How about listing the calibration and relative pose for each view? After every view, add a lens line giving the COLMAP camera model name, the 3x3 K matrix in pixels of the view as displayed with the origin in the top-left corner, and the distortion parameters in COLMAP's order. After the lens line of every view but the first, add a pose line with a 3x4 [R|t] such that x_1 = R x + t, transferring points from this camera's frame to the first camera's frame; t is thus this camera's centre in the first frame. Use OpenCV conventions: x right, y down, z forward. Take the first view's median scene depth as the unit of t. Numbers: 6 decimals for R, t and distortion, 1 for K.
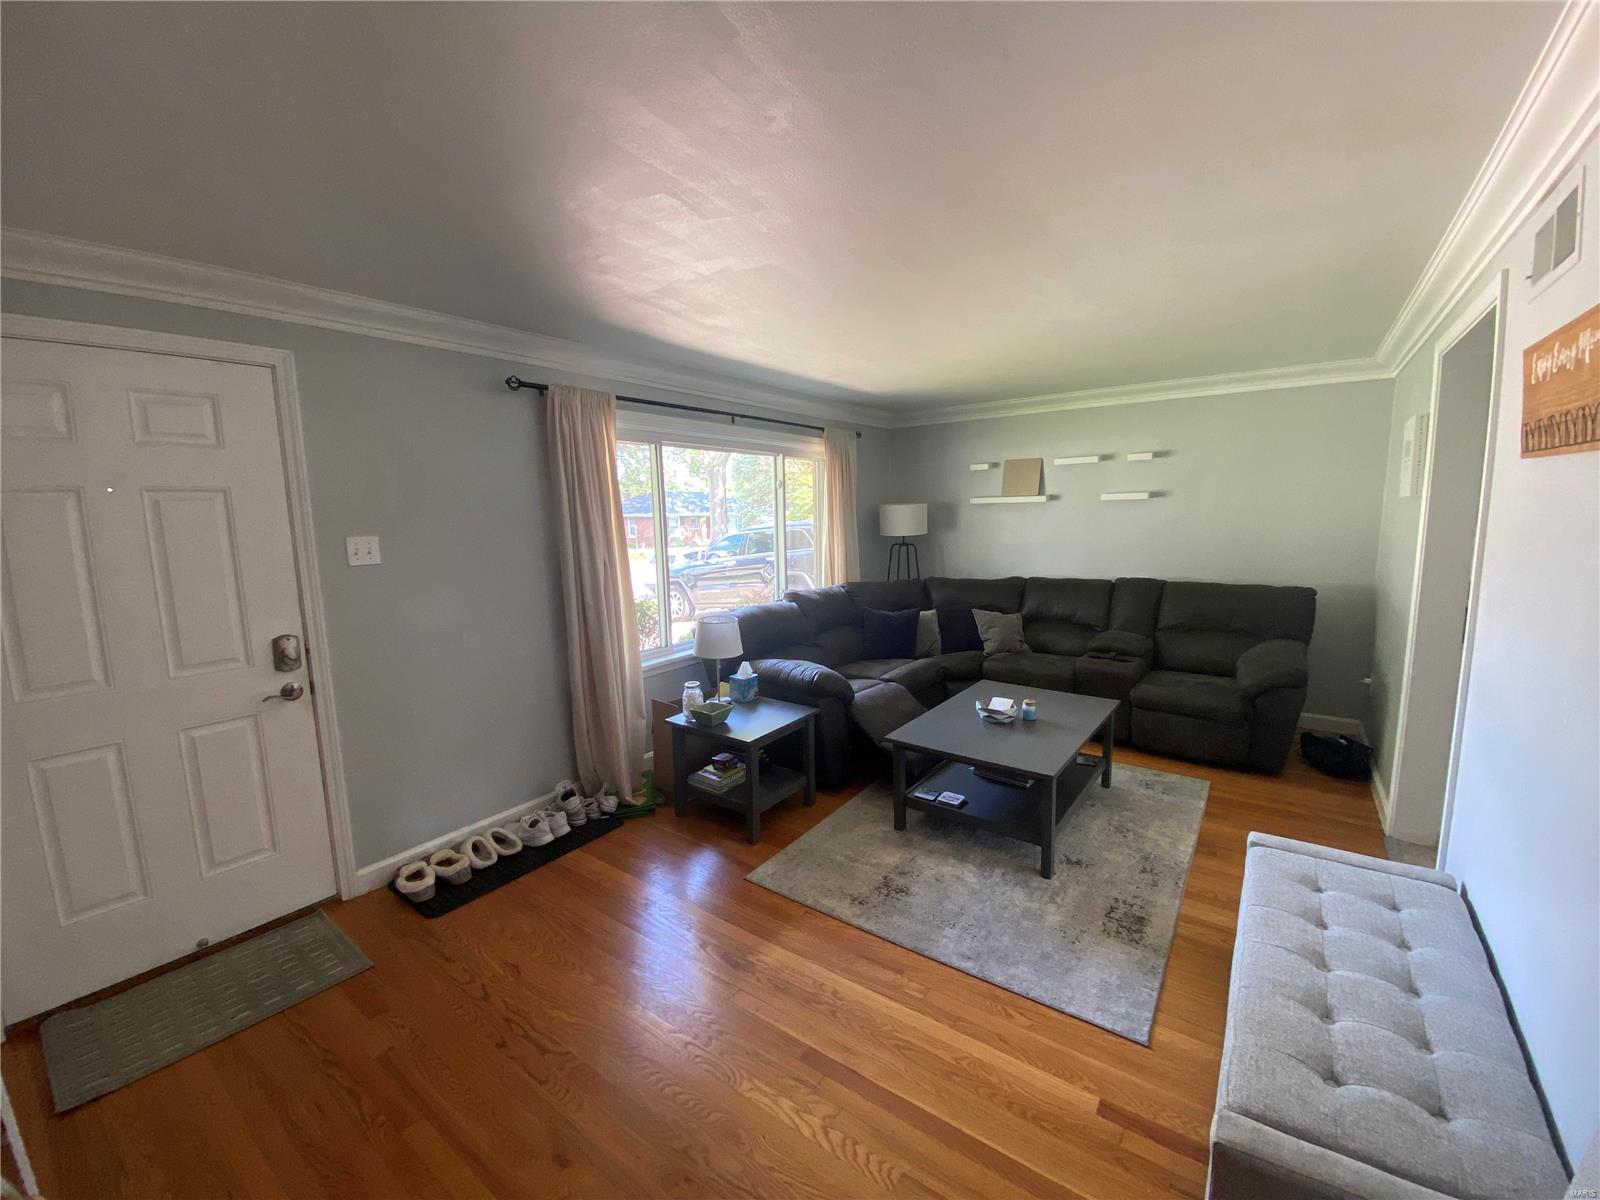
lens RADIAL K [[656.9, 0, 800.8], [0, 656.9, 602.8], [0, 0, 1]] dist [0.004889, -0.002422]
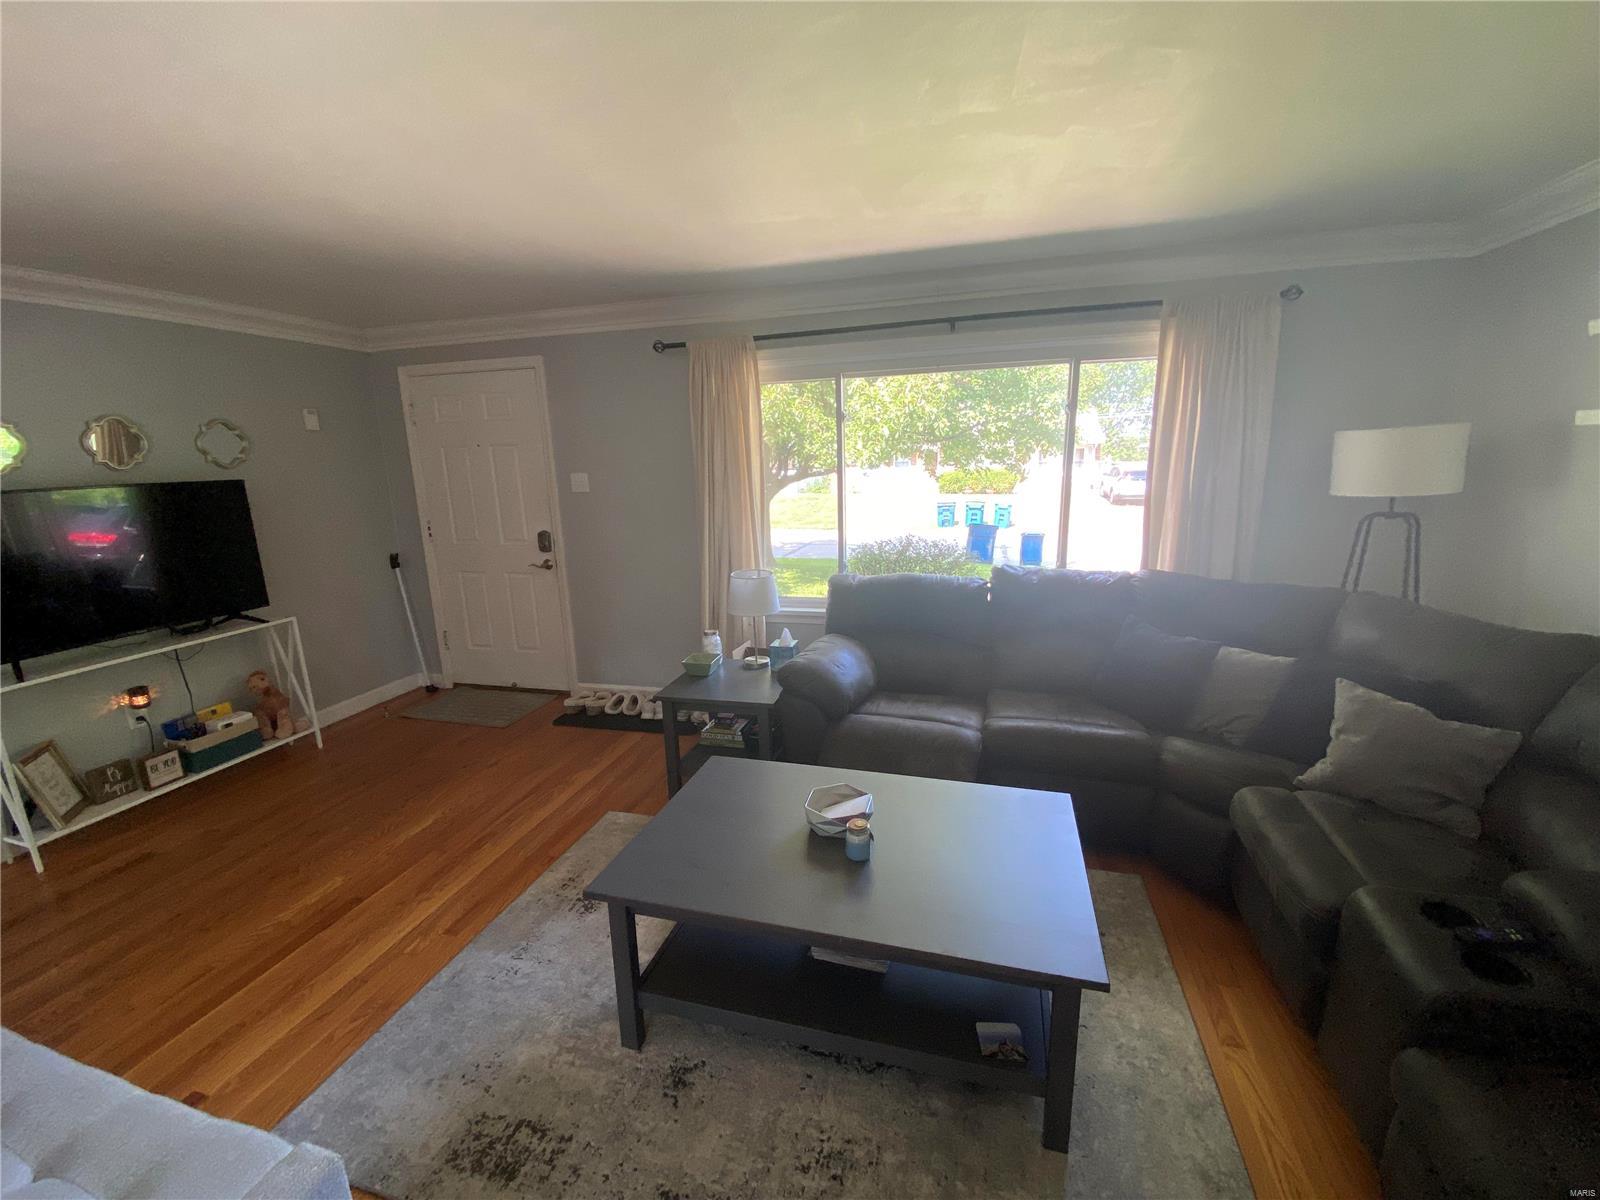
lens RADIAL K [[656.9, 0, 793.8], [0, 656.9, 597.3], [0, 0, 1]] dist [0.004889, -0.002422]
pose [[0.347637, 0.205011, -0.914942, 0.949913], [-0.109852, 0.977989, 0.177400, -0.142903], [0.931172, 0.038837, 0.362506, 0.917452]]
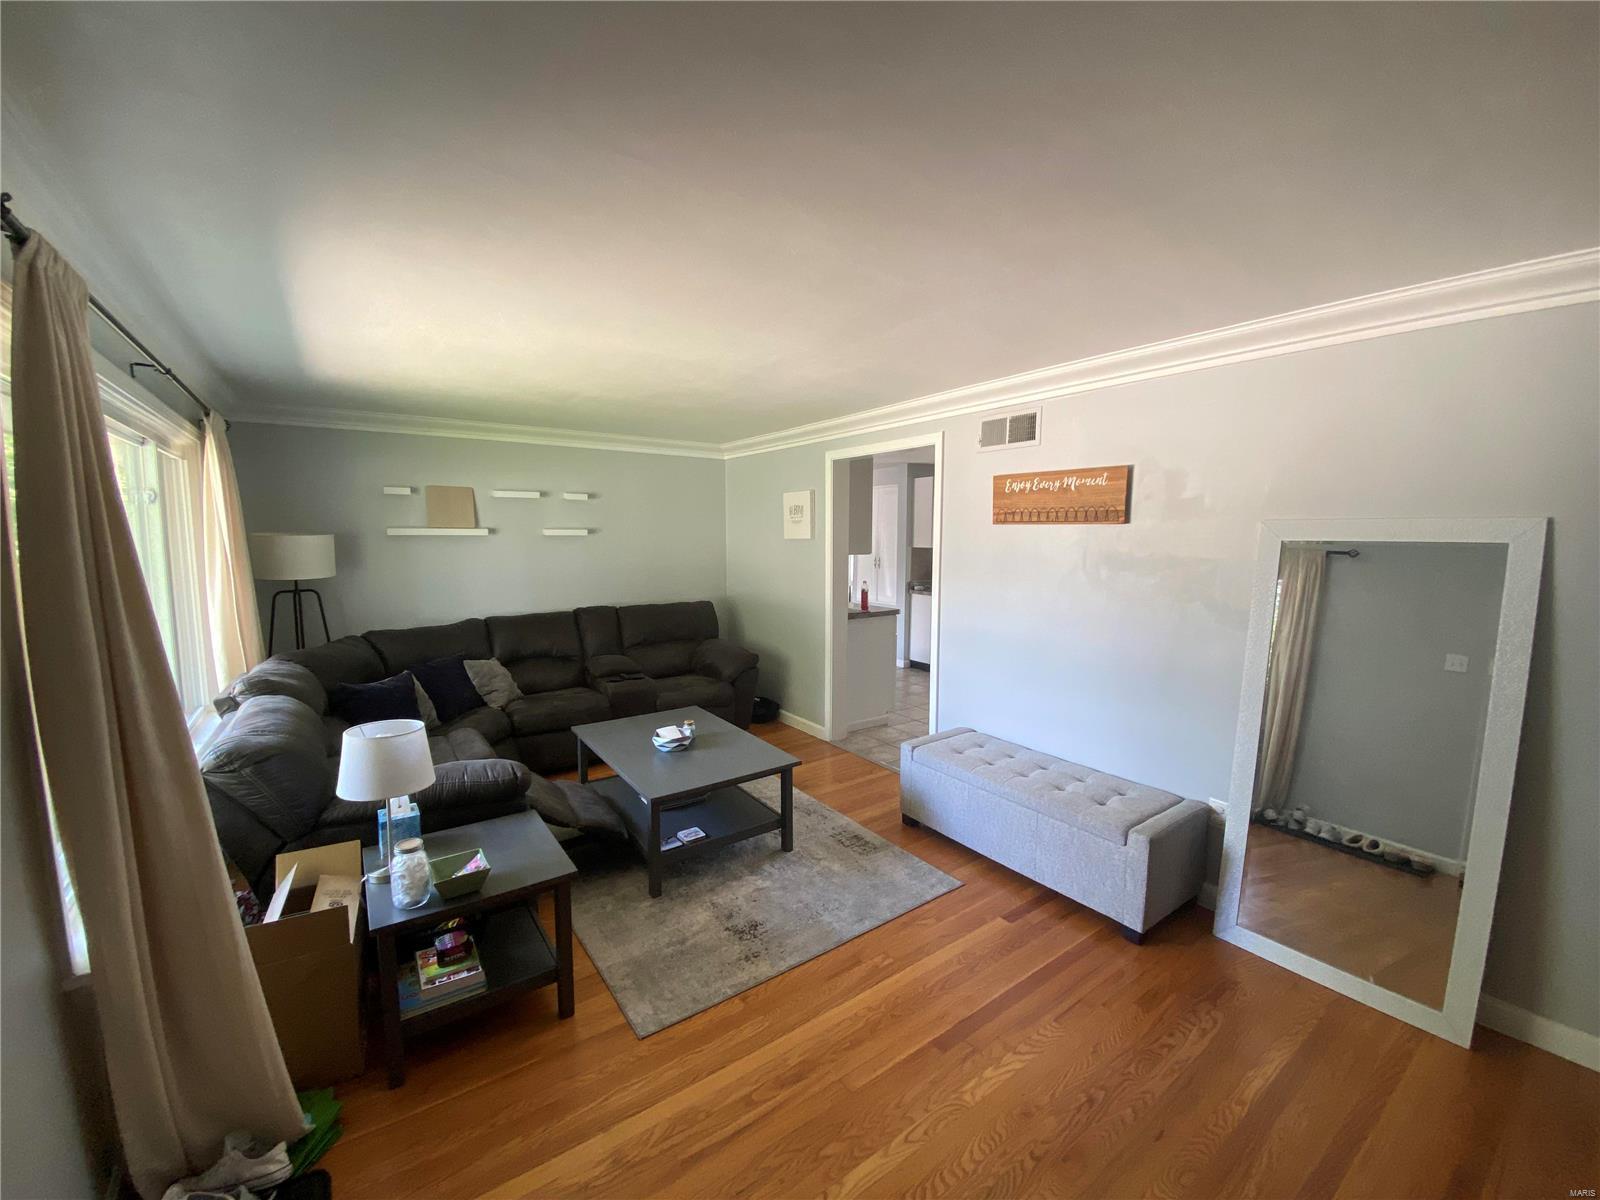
lens RADIAL K [[656.9, 0, 810.6], [0, 656.9, 607.2], [0, 0, 1]] dist [0.004889, -0.002422]
pose [[0.299343, -0.089960, 0.949895, -0.723155], [0.128069, 0.990325, 0.053431, -0.083755], [-0.945512, 0.105658, 0.307968, 0.557210]]
